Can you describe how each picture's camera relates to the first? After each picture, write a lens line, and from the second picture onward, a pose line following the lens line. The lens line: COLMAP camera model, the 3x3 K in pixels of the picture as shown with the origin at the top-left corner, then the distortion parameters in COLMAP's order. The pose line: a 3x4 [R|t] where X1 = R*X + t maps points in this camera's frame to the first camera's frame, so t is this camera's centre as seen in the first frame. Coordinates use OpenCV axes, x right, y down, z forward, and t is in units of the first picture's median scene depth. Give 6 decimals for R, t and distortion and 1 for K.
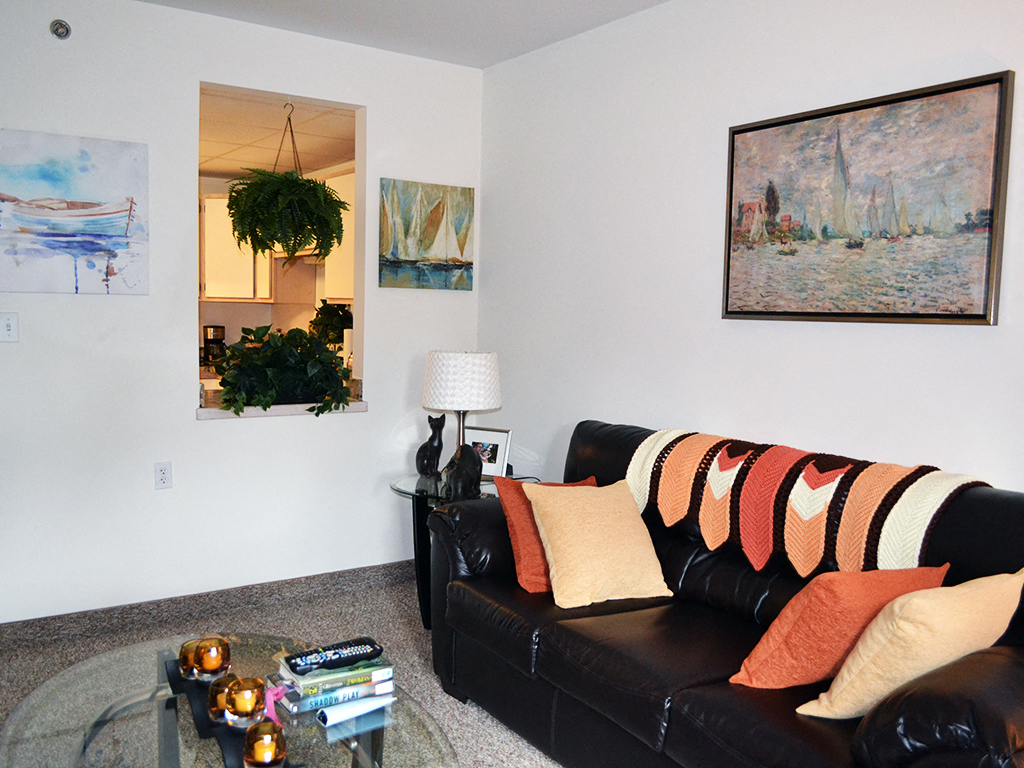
lens RADIAL K [[909.4, 0, 512.0], [0, 909.4, 384.0], [0, 0, 1]] dist [0.002235, 0.009458]
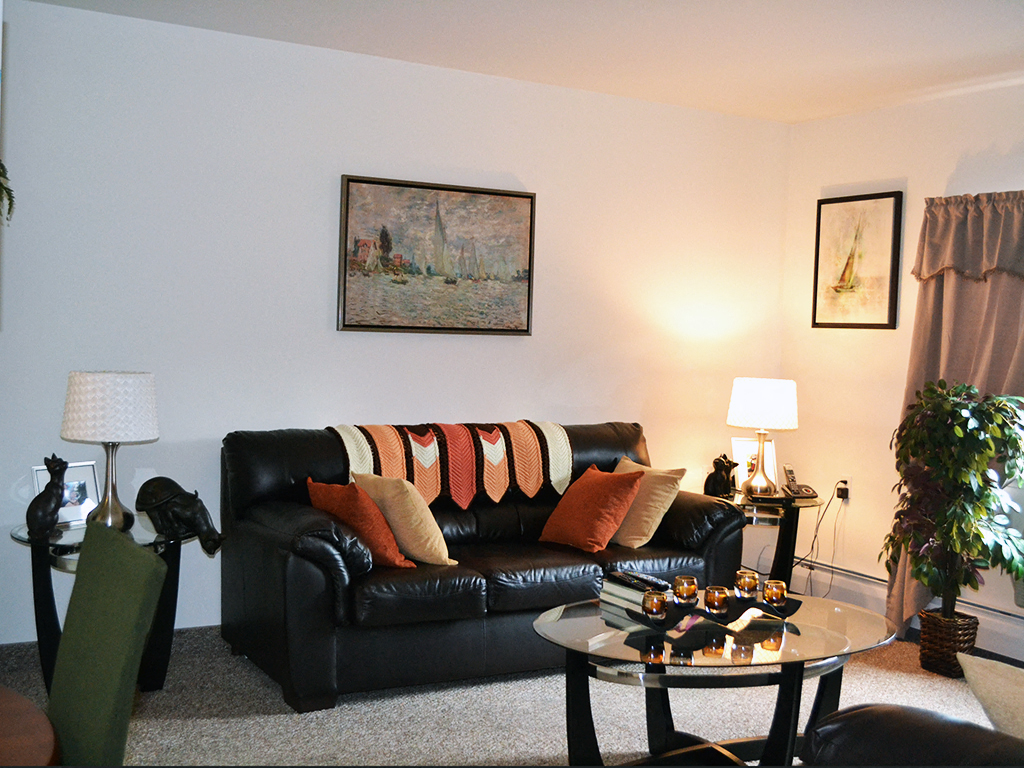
lens RADIAL K [[1109.7, 0, 464.0], [0, 1109.7, 384.9], [0, 0, 1]] dist [-0.013805, -0.014711]
pose [[0.119215, -0.070675, 0.990350, -1.387278], [0.049703, 0.996638, 0.065141, -0.099771], [-0.991624, 0.041457, 0.122327, 0.747571]]
